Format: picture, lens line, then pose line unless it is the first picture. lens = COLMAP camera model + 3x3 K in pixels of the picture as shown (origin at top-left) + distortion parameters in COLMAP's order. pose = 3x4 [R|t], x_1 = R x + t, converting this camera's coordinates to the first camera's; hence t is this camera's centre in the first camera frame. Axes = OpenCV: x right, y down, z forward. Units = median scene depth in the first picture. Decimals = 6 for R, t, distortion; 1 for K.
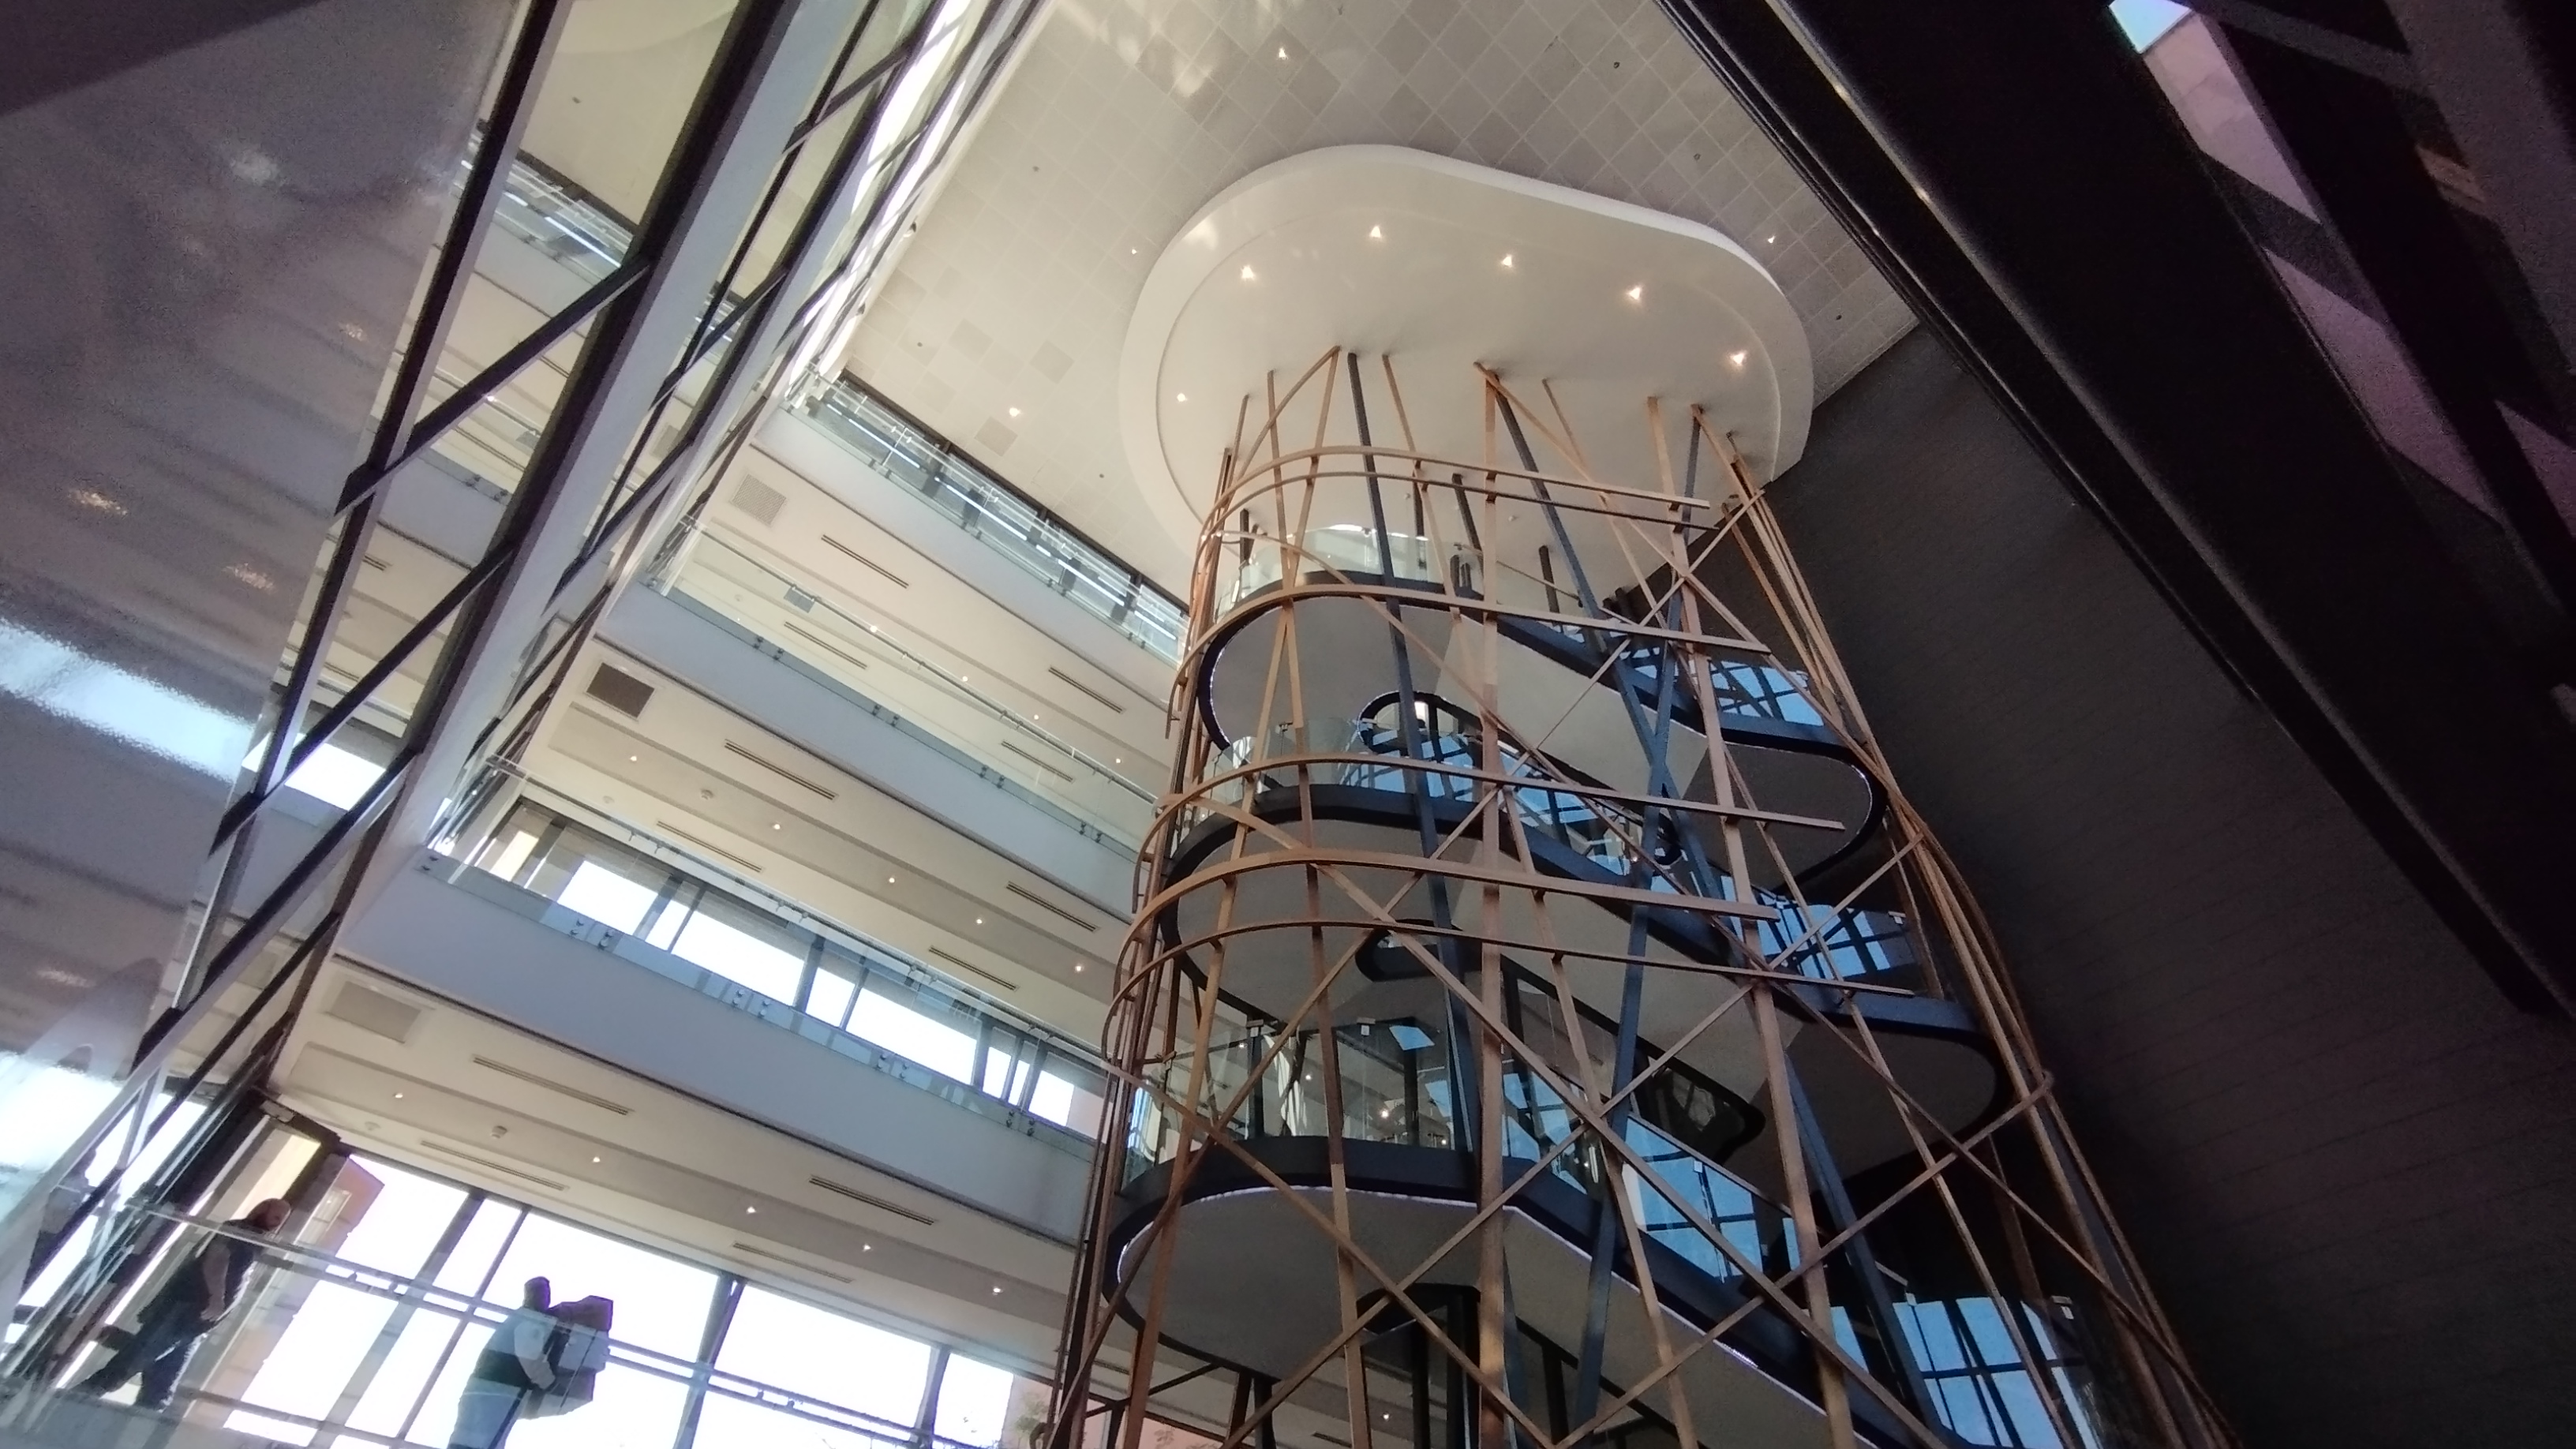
lens RADIAL K [[1171.4, 0, 1288.0], [0, 1171.4, 724.5], [0, 0, 1]] dist [-0.002346, -0.000560]
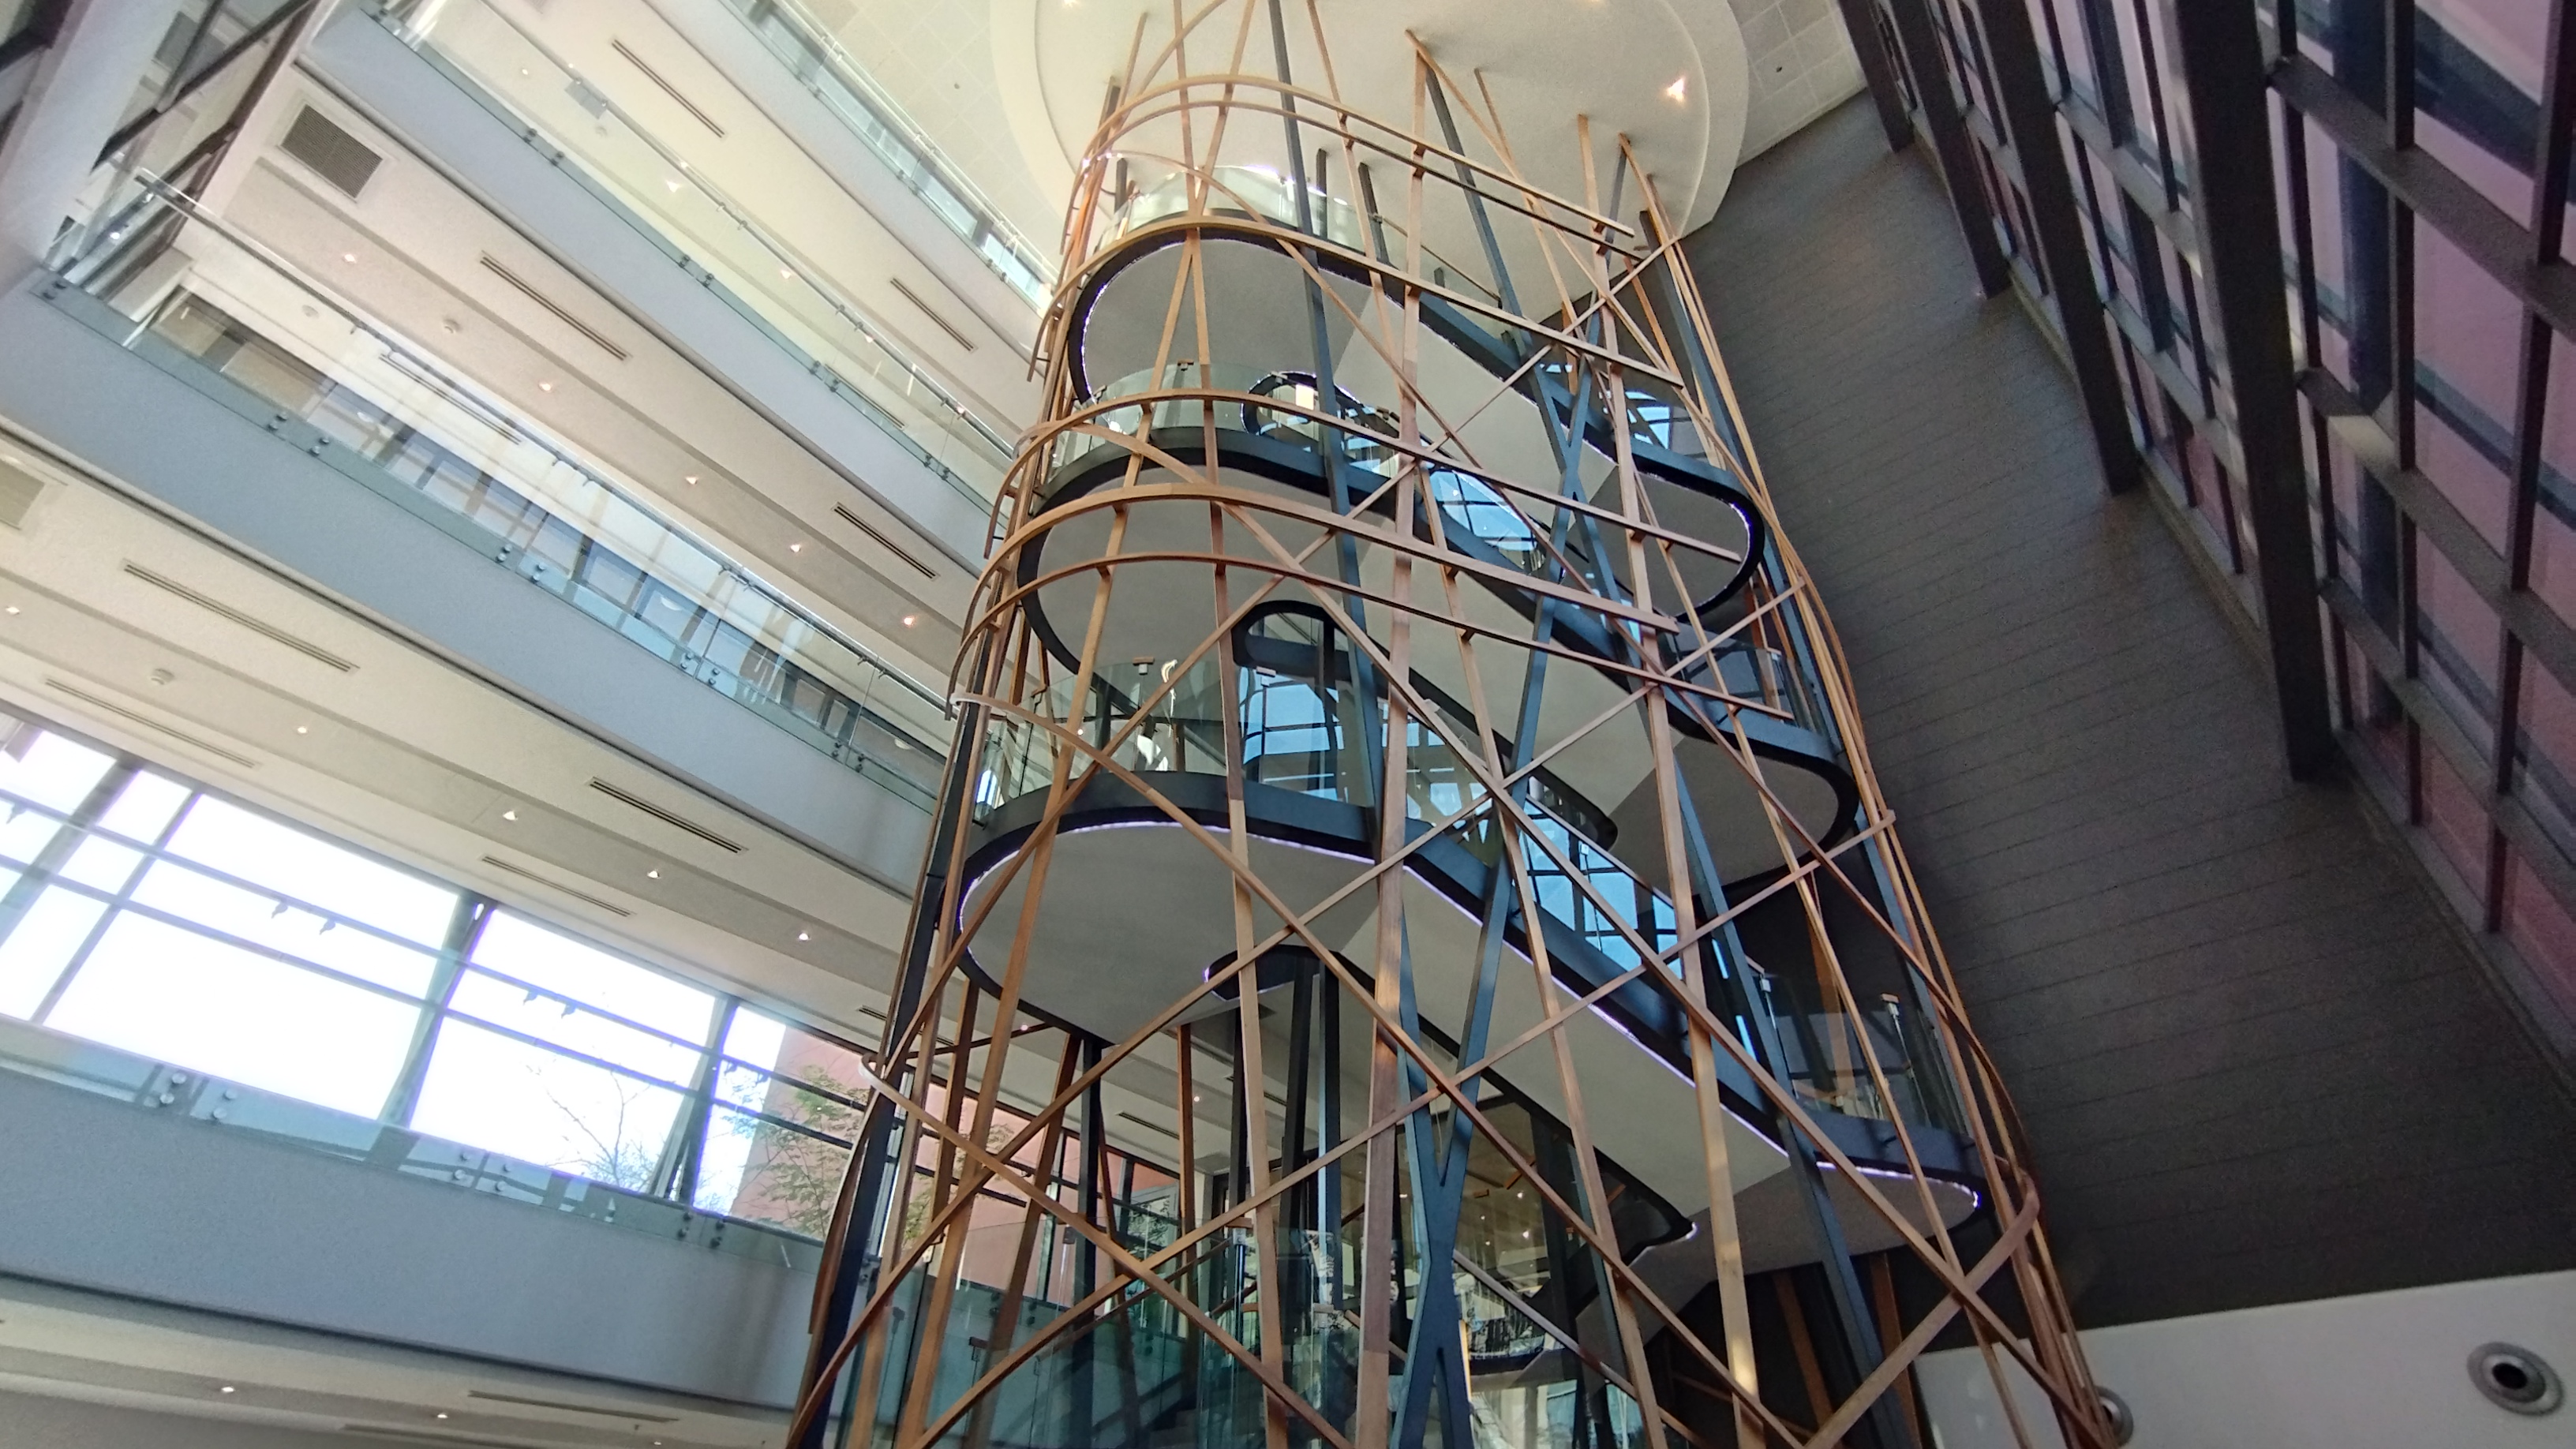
lens RADIAL K [[1183.5, 0, 1288.0], [0, 1183.5, 724.5], [0, 0, 1]] dist [0.002764, -0.000968]
pose [[0.975434, 0.106482, 0.192846, -0.075038], [-0.138793, 0.976876, 0.162633, 0.119143], [-0.171069, -0.185404, 0.967657, 0.083456]]
